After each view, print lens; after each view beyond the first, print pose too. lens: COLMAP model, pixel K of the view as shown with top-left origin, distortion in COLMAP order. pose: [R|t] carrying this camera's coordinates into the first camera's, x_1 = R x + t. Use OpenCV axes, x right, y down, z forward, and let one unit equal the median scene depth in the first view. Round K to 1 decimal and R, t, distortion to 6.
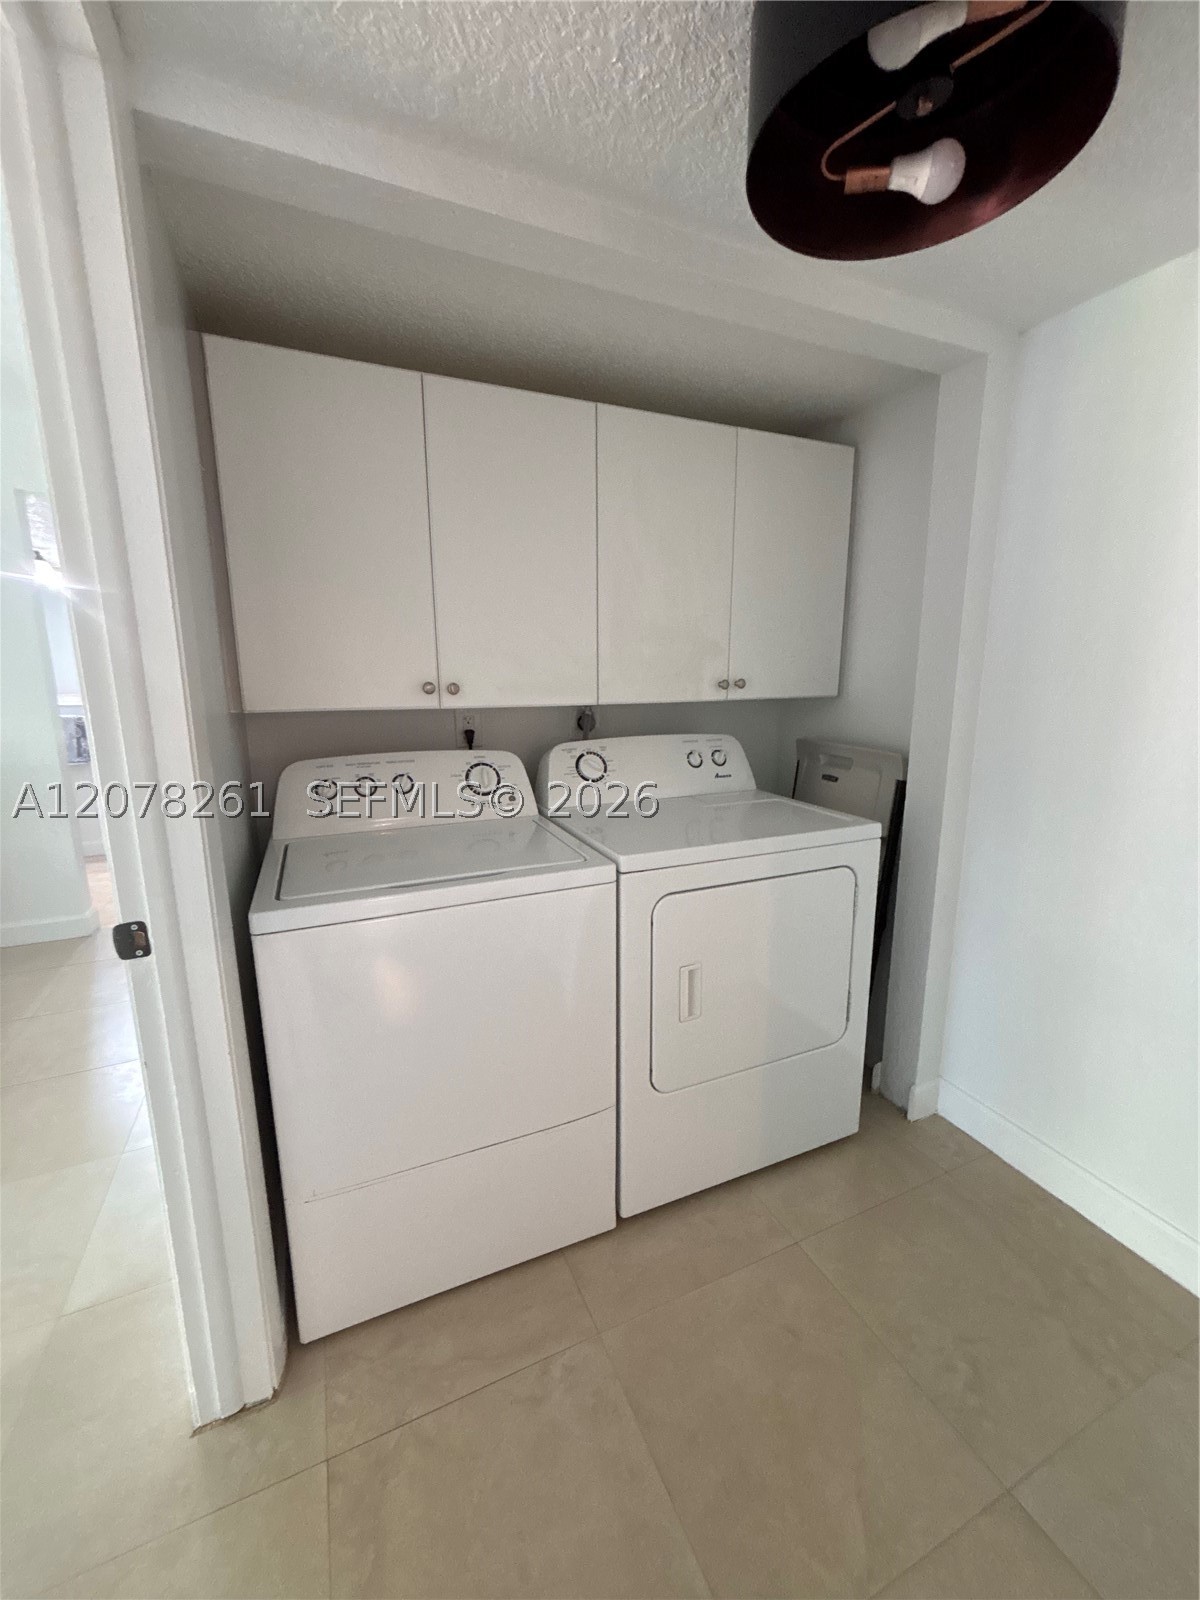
lens RADIAL K [[646.1, 0, 600.6], [0, 646.1, 802.5], [0, 0, 1]] dist [0.000874, 0.000872]
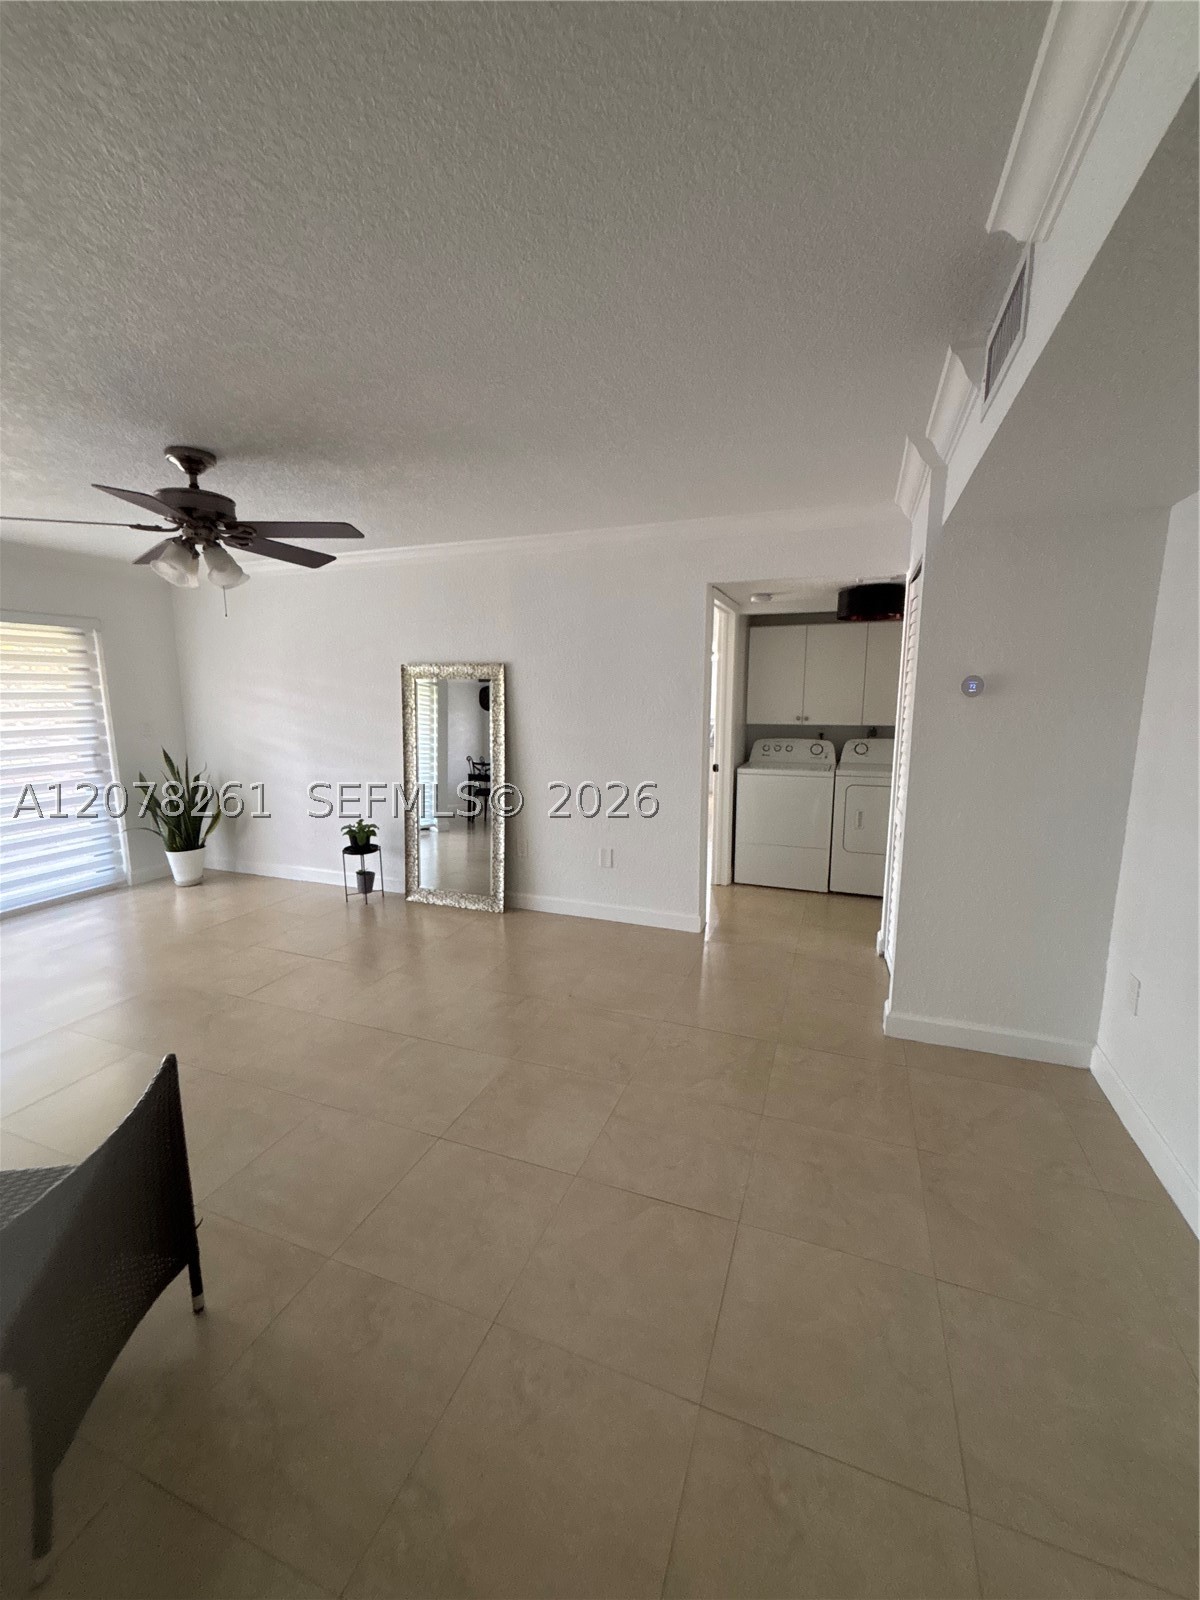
lens RADIAL K [[646.1, 0, 597.3], [0, 646.1, 796.2], [0, 0, 1]] dist [0.000874, 0.000872]
pose [[0.711692, 0.116367, -0.692787, 1.280581], [-0.137902, 0.990139, 0.024648, 0.262786], [0.688823, 0.077996, 0.720721, -1.954037]]
